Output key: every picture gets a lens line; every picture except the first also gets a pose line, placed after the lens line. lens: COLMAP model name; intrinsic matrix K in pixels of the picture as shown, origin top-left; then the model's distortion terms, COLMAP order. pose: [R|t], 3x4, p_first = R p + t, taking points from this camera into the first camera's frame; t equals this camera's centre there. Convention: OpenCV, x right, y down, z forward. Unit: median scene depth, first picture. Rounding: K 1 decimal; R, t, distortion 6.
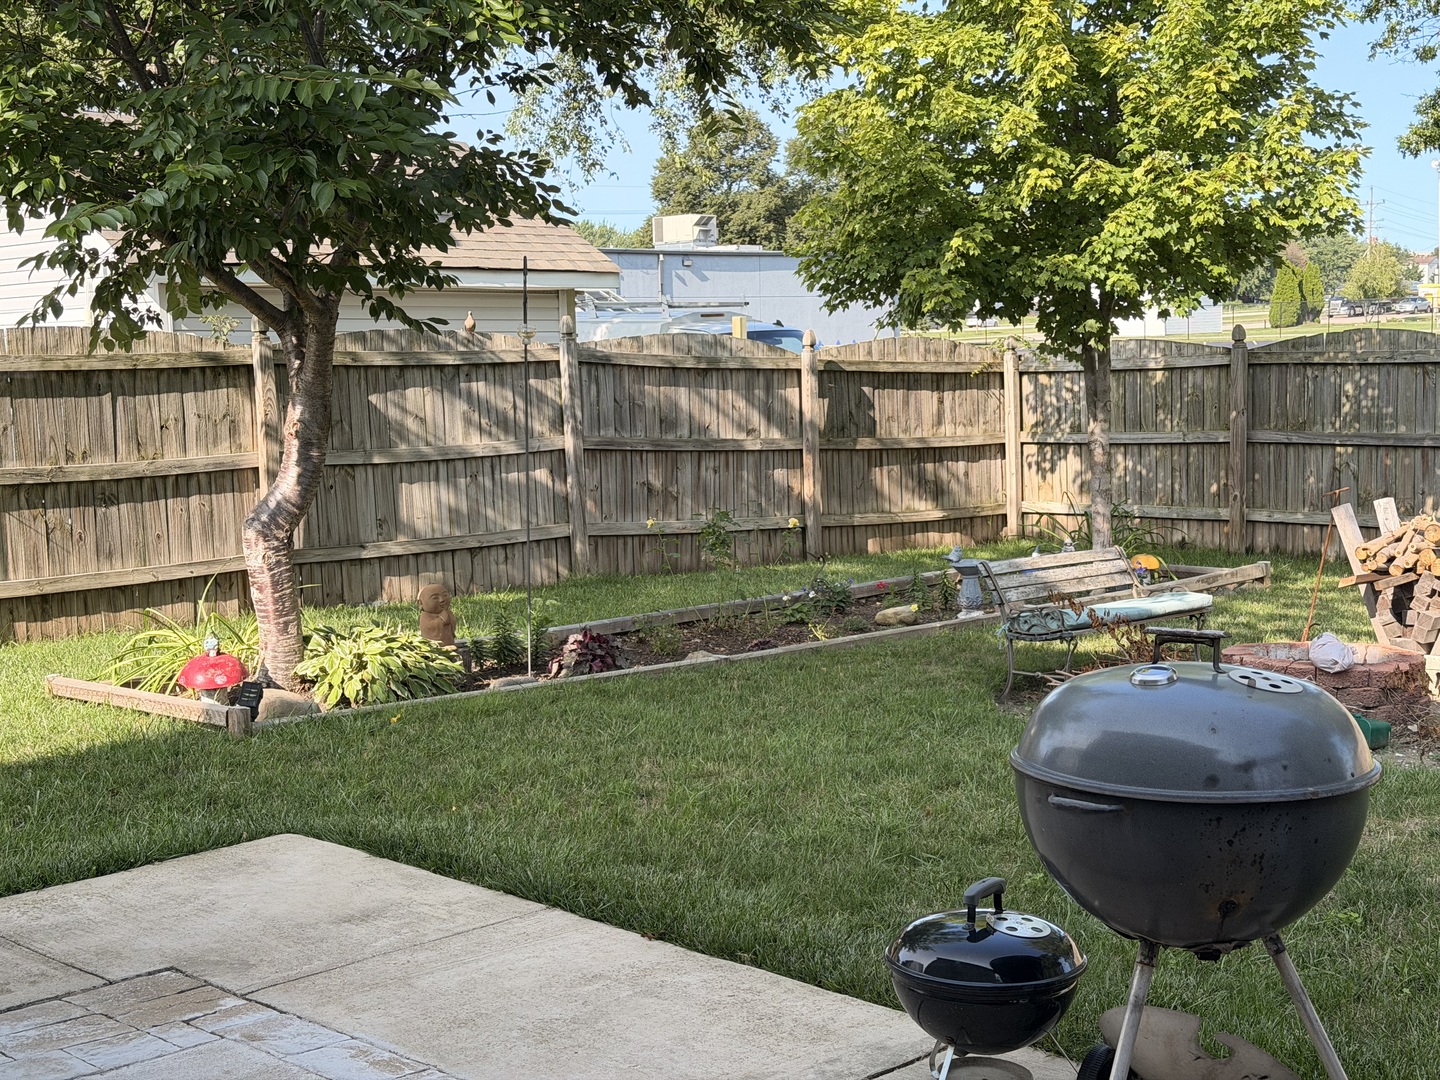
lens RADIAL K [[2002.7, 0, 720.0], [0, 2002.7, 540.0], [0, 0, 1]] dist [0.168379, 0.047689]
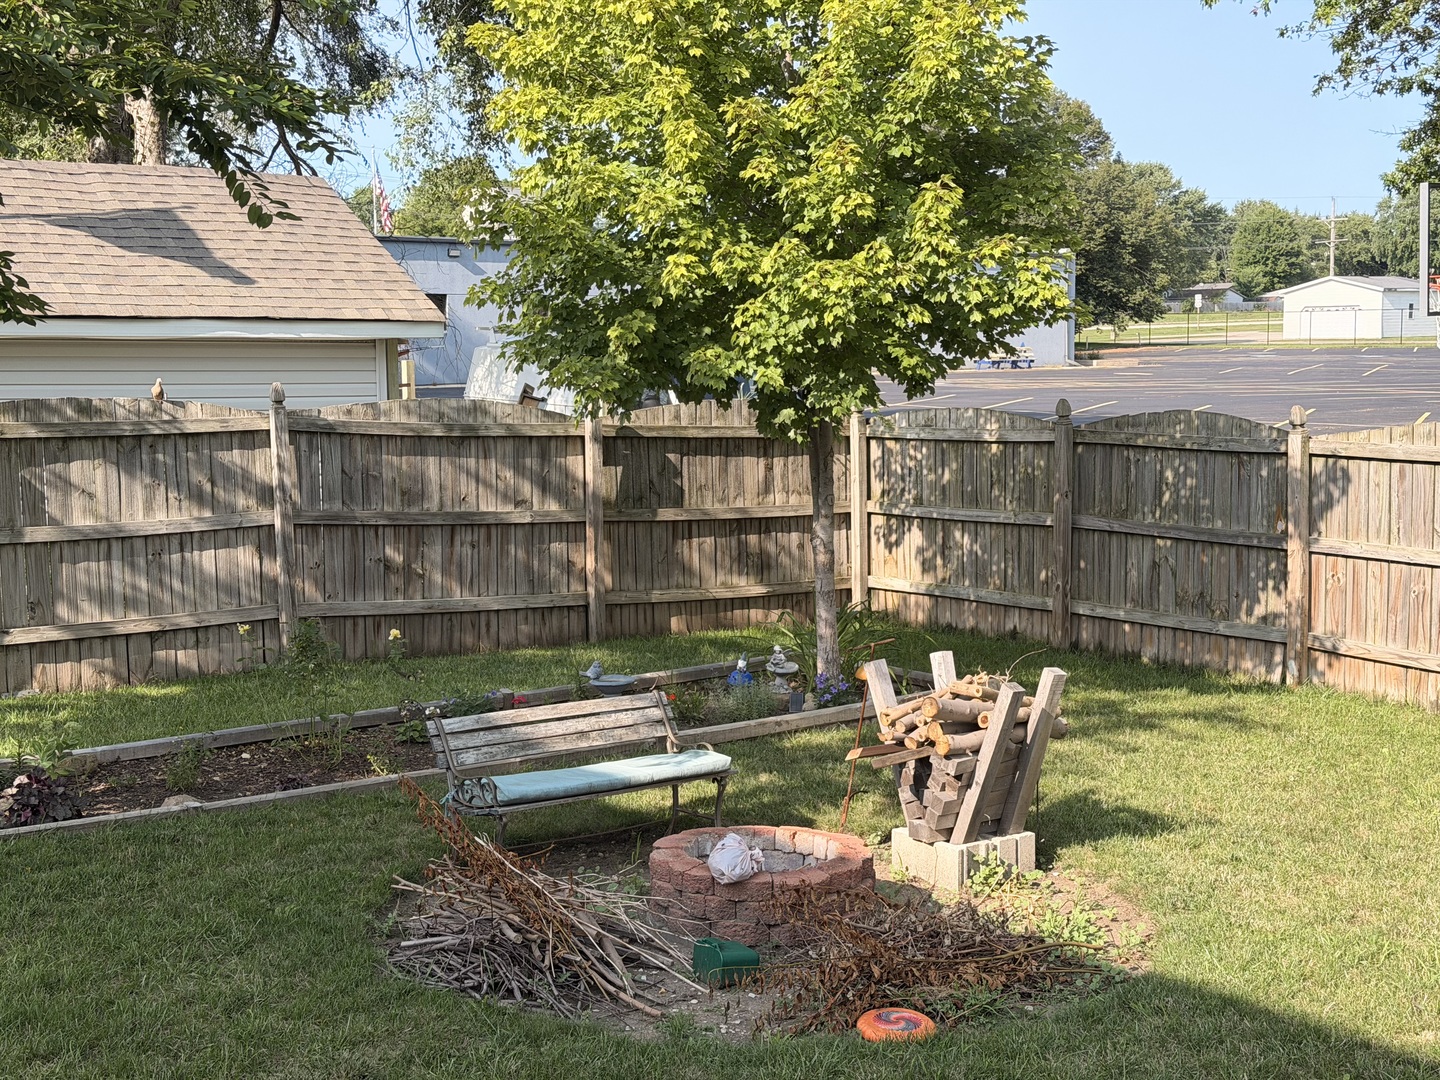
lens RADIAL K [[2002.7, 0, 720.0], [0, 2002.7, 540.0], [0, 0, 1]] dist [0.168379, 0.047689]
pose [[0.992602, 0.029860, -0.117686, 0.213894], [-0.028951, 0.999536, 0.009424, -0.047617], [0.117913, -0.005947, 0.993006, 0.083198]]
